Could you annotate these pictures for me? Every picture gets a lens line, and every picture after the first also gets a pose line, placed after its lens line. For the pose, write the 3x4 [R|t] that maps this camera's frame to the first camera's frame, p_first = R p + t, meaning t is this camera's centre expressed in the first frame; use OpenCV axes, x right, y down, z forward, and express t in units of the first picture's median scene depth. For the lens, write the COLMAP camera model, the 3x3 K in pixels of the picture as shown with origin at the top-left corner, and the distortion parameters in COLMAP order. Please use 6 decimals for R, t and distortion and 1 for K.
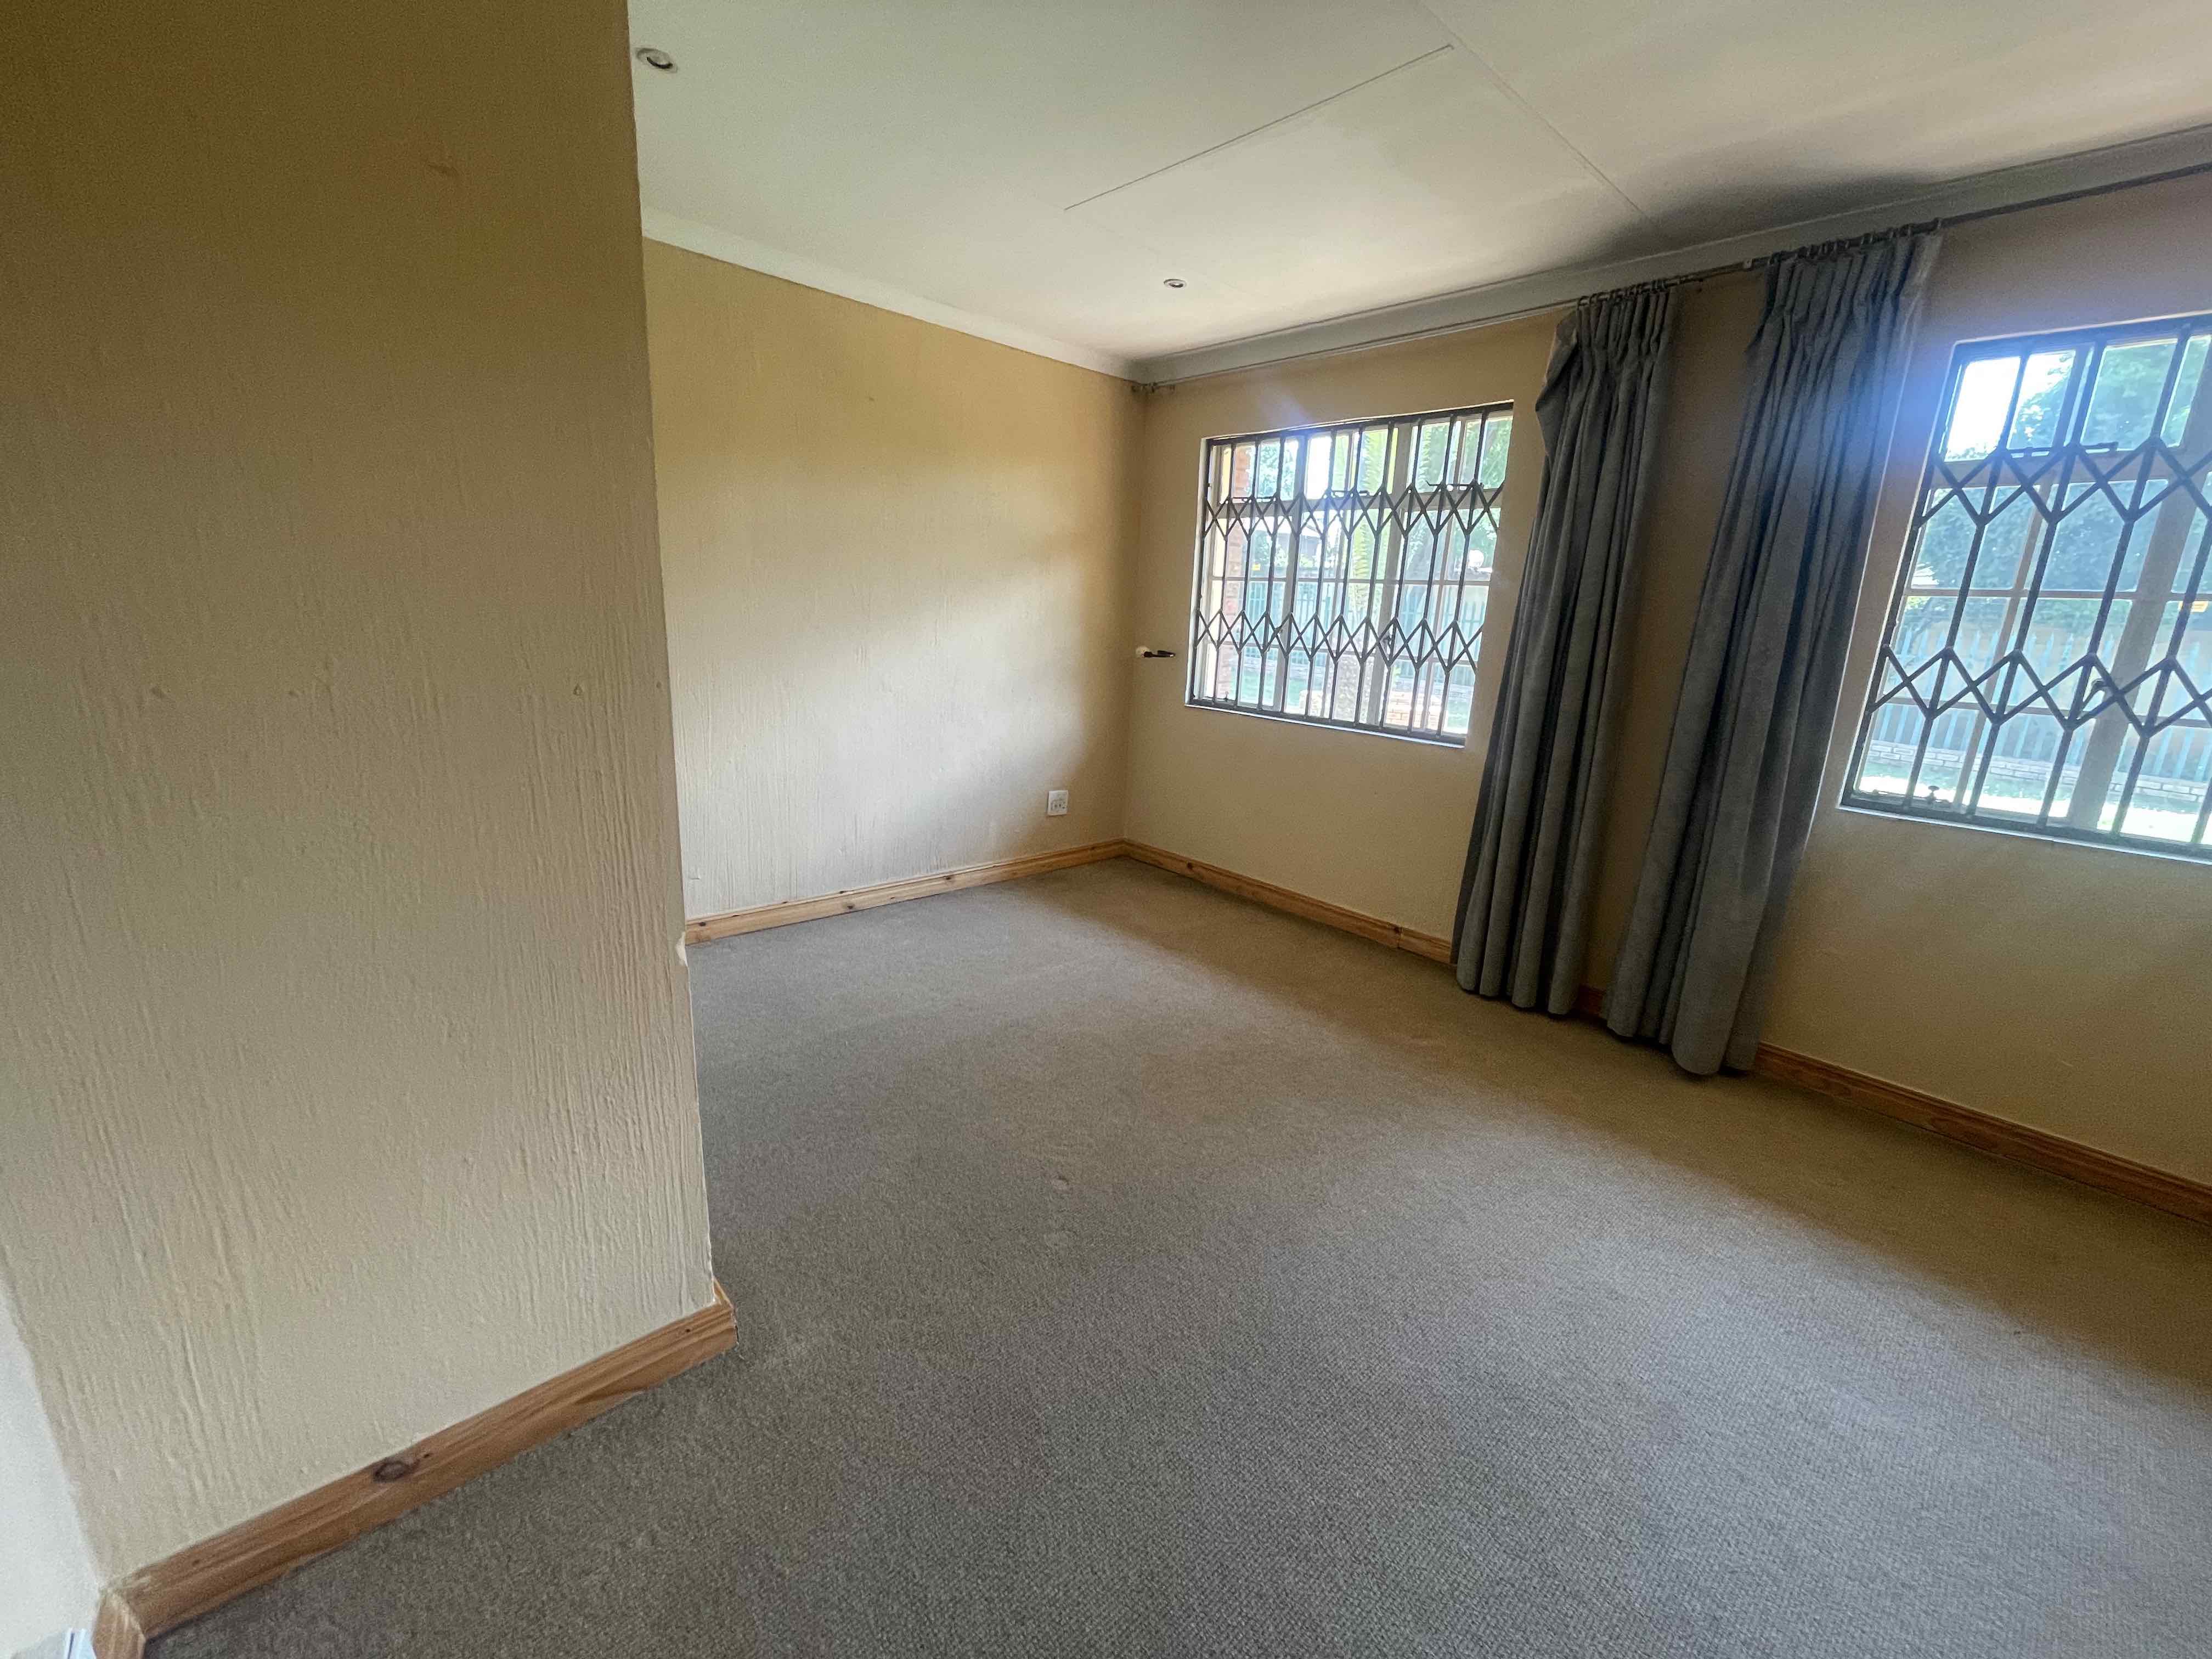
lens RADIAL K [[896.5, 0, 1106.7], [0, 896.5, 830.2], [0, 0, 1]] dist [-0.004802, 0.001728]
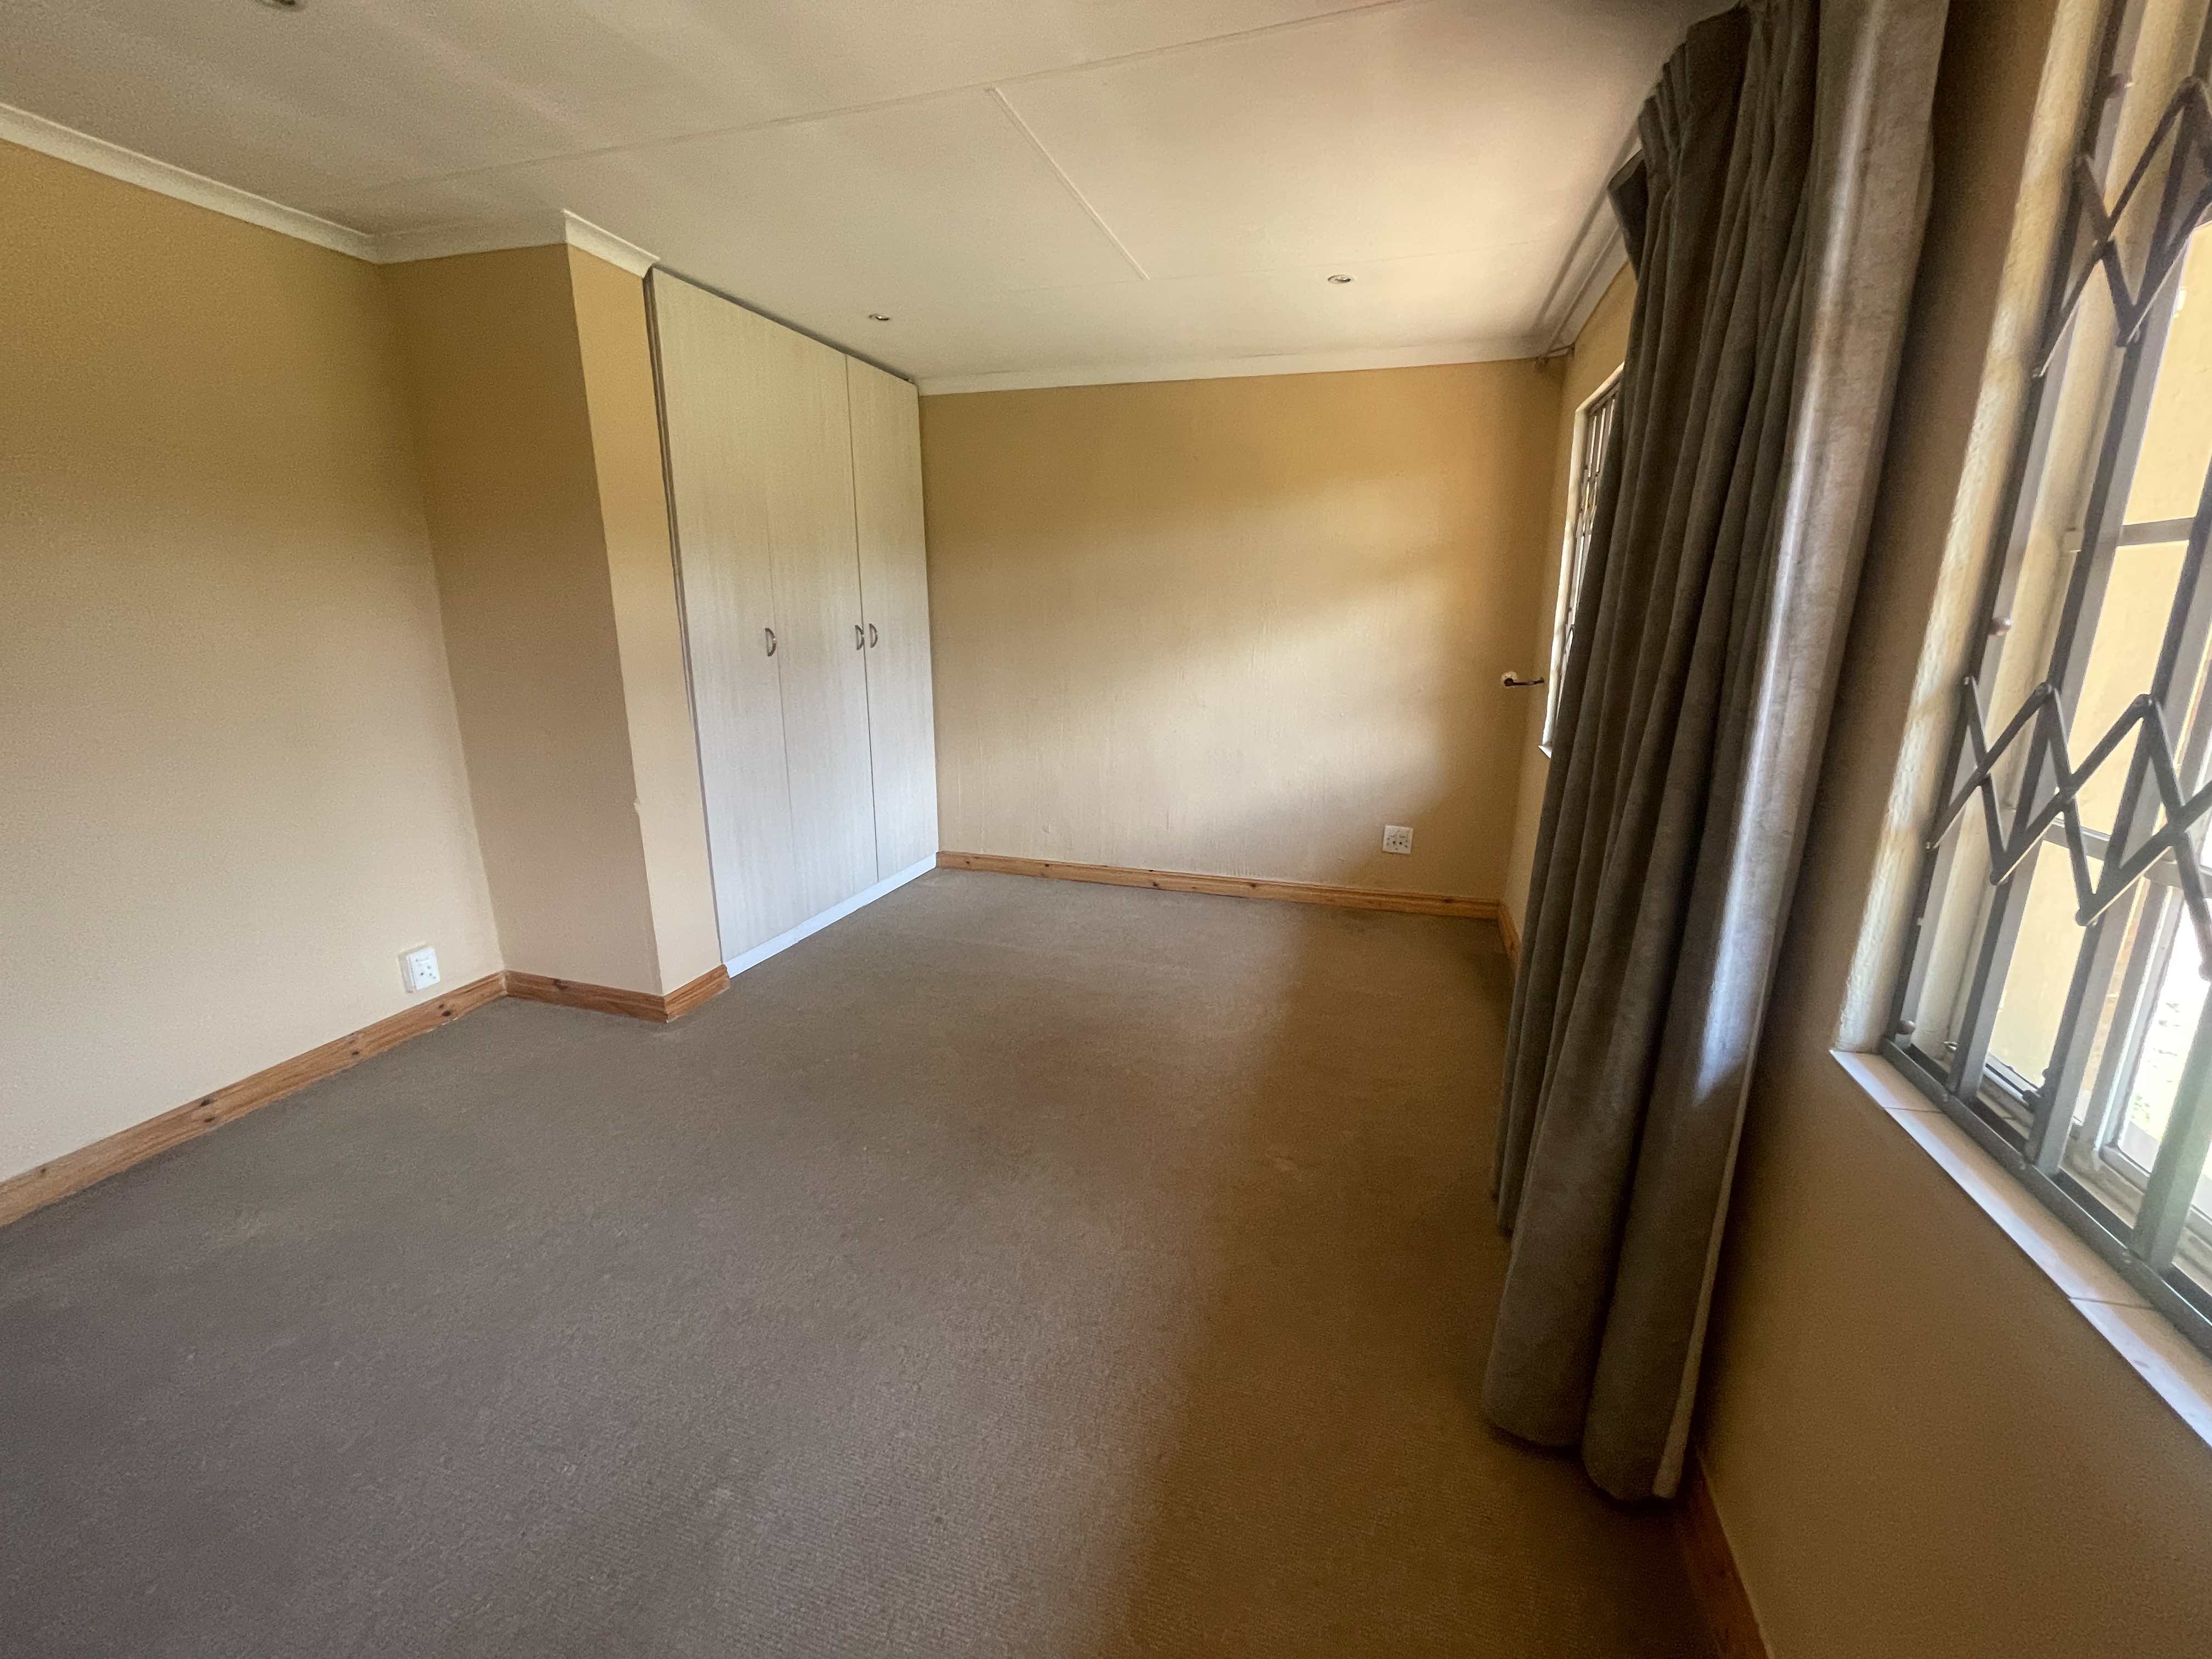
lens RADIAL K [[896.5, 0, 1126.5], [0, 896.5, 838.8], [0, 0, 1]] dist [-0.004802, 0.001728]
pose [[0.494161, 0.172508, -0.852083, 0.647651], [-0.186997, 0.978265, 0.089607, -0.067467], [0.849021, 0.115057, 0.515679, 0.312408]]
